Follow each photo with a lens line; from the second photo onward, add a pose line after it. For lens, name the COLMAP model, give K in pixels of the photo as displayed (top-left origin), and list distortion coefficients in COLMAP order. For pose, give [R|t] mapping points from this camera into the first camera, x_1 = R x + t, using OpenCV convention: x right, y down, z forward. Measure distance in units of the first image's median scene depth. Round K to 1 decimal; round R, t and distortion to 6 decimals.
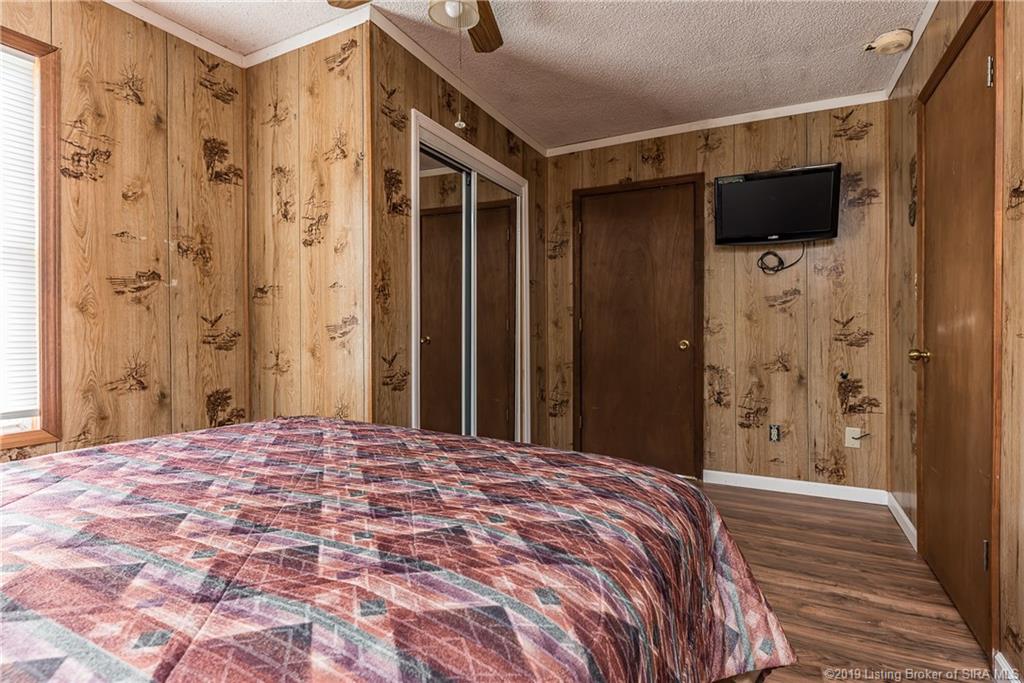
lens RADIAL K [[495.3, 0, 509.9], [0, 495.3, 338.1], [0, 0, 1]] dist [-0.010190, -0.002279]
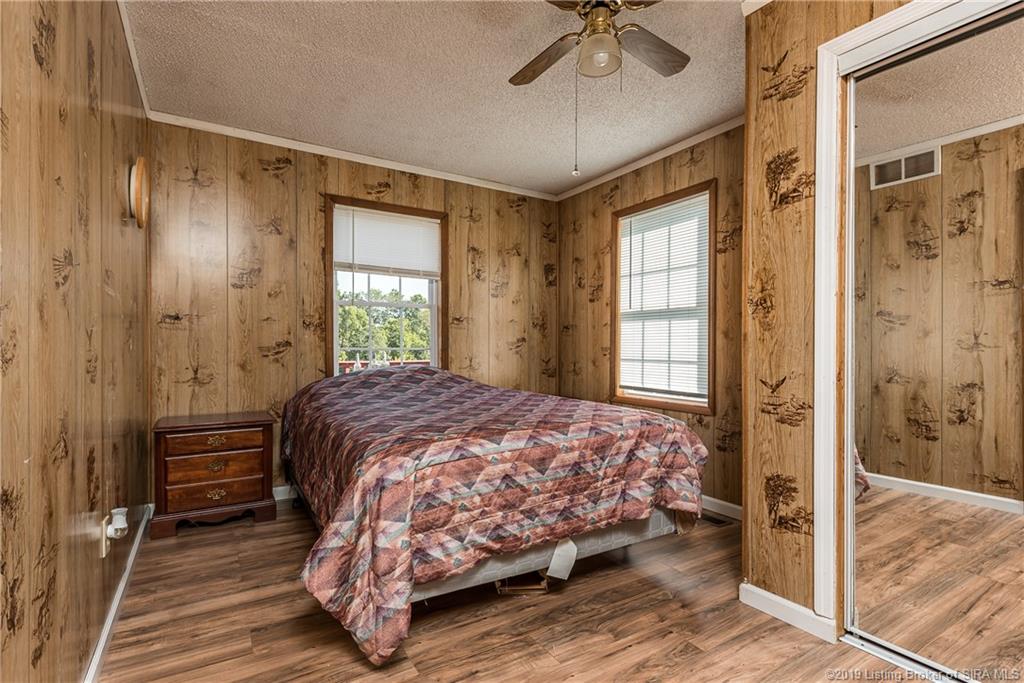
lens RADIAL K [[495.3, 0, 512.9], [0, 495.3, 346.5], [0, 0, 1]] dist [-0.010190, -0.002279]
pose [[-0.515613, -0.002913, -0.856817, 0.836808], [-0.011334, 0.999930, 0.003421, -0.021875], [0.856747, 0.011475, -0.515610, 1.253892]]
